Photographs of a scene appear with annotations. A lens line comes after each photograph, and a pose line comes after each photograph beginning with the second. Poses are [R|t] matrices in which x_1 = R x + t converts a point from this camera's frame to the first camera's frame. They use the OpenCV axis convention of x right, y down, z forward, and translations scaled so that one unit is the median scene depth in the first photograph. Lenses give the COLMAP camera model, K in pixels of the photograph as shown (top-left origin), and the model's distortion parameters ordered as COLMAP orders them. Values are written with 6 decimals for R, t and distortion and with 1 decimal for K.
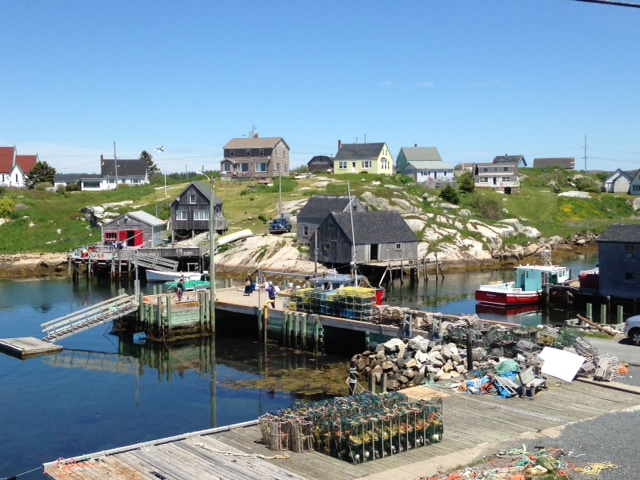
lens RADIAL K [[898.0, 0, 320.7], [0, 898.0, 237.7], [0, 0, 1]] dist [0.233867, 0.000000]
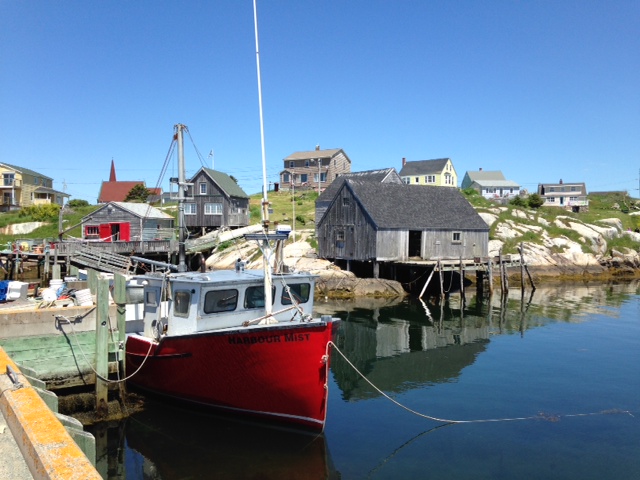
lens RADIAL K [[581.5, 0, 322.1], [0, 581.5, 242.7], [0, 0, 1]] dist [0.174586, -0.082786]
pose [[0.988109, 0.005789, -0.153643, 0.047487], [-0.012341, 0.999053, -0.041731, 0.026929], [0.153256, 0.043131, 0.987245, 0.487967]]
